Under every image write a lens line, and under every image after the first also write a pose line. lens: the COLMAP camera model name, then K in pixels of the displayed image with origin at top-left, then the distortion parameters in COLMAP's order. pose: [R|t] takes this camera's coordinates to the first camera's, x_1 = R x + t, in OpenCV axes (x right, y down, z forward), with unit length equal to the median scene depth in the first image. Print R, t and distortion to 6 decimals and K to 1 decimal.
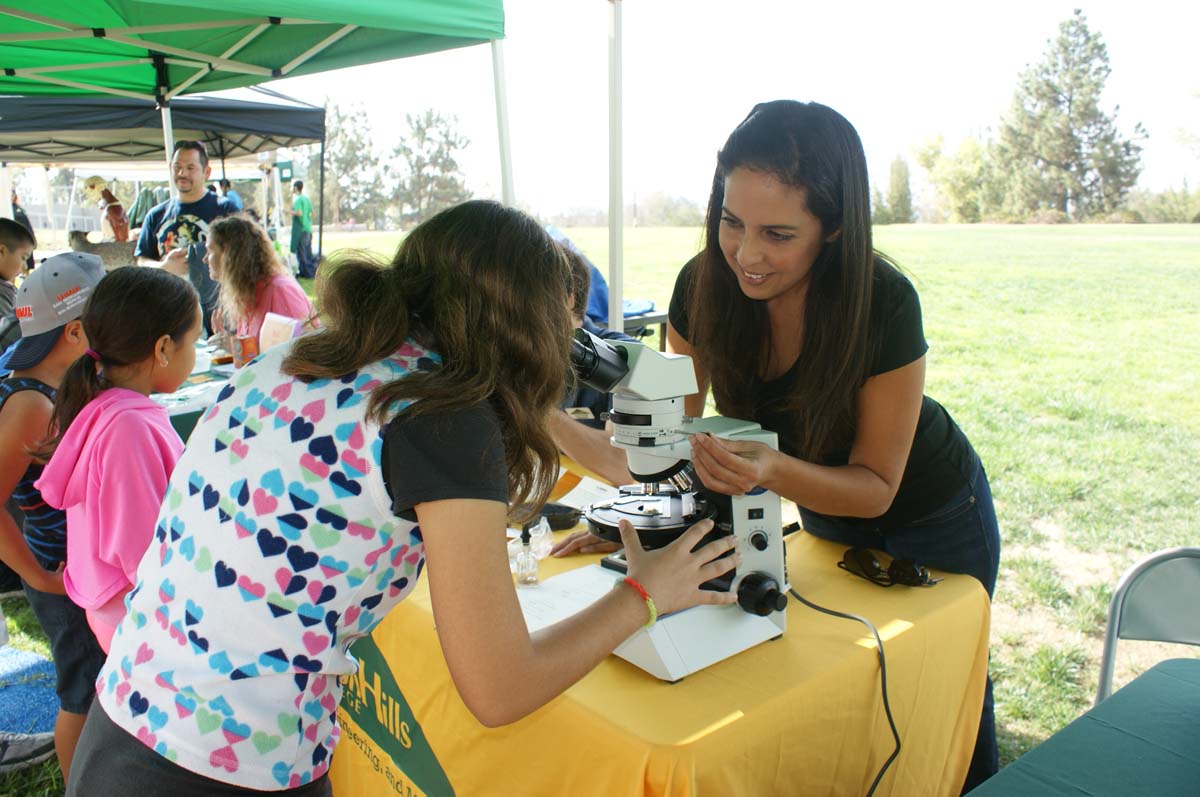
lens RADIAL K [[923.0, 0, 611.0], [0, 923.0, 378.3], [0, 0, 1]] dist [-0.163164, 0.144053]
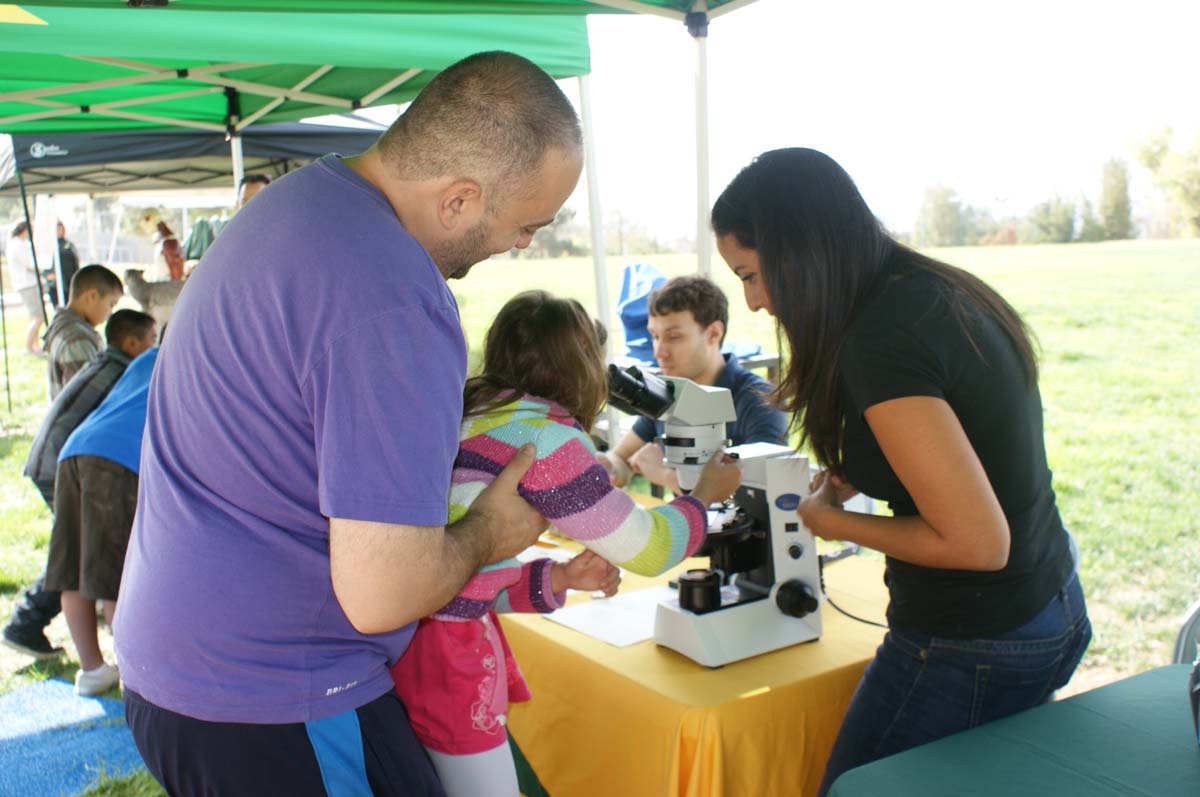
lens RADIAL K [[1136.8, 0, 600.0], [0, 1136.8, 398.5], [0, 0, 1]] dist [-0.093589, -0.006578]
pose [[0.991910, -0.002727, -0.126913, 0.026781], [-0.001807, 0.999365, -0.035597, 0.010135], [0.126929, 0.035539, 0.991275, -0.113924]]
